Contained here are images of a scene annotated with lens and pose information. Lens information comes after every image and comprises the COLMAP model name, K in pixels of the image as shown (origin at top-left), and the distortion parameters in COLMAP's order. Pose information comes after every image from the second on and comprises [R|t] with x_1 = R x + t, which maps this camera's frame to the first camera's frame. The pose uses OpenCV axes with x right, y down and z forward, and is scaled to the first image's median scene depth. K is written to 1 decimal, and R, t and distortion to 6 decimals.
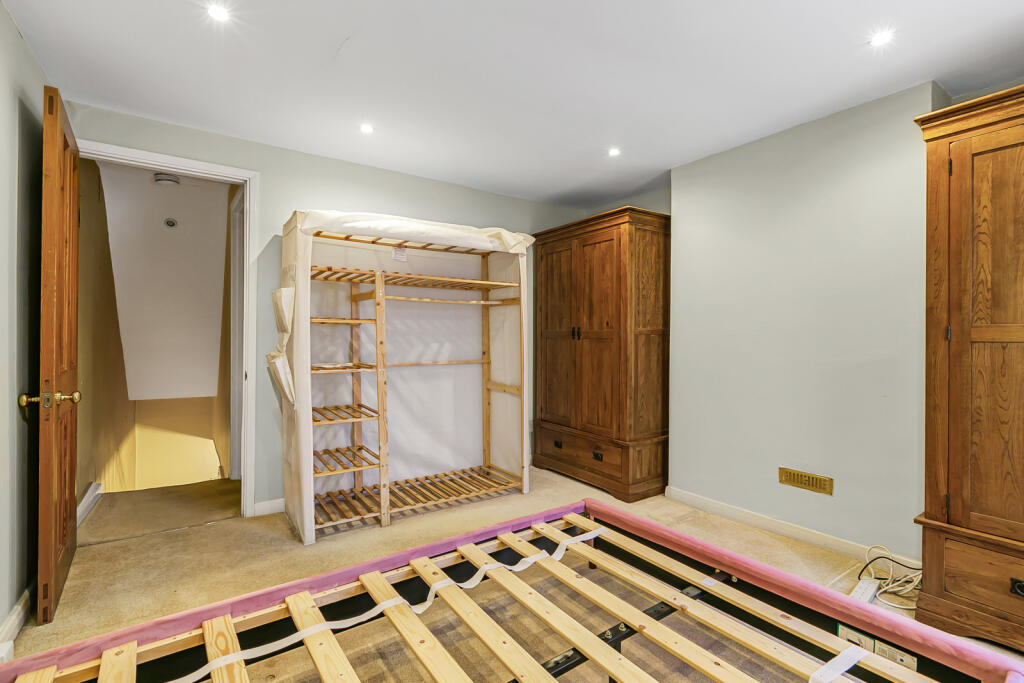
lens RADIAL K [[459.0, 0, 508.9], [0, 459.0, 336.2], [0, 0, 1]] dist [-0.001168, -0.000143]
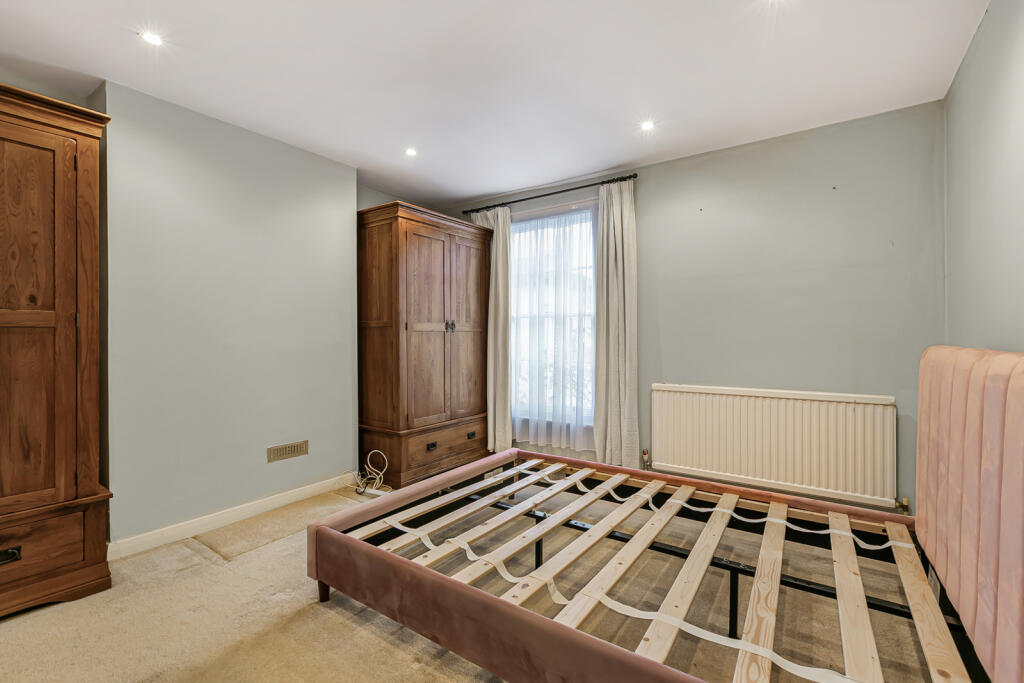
lens RADIAL K [[459.0, 0, 508.9], [0, 459.0, 336.2], [0, 0, 1]] dist [-0.001168, -0.000143]
pose [[-0.333269, -0.002239, 0.942829, -0.801531], [0.000879, 0.999996, 0.002686, 0.025144], [-0.942831, 0.001723, -0.333266, 1.074747]]
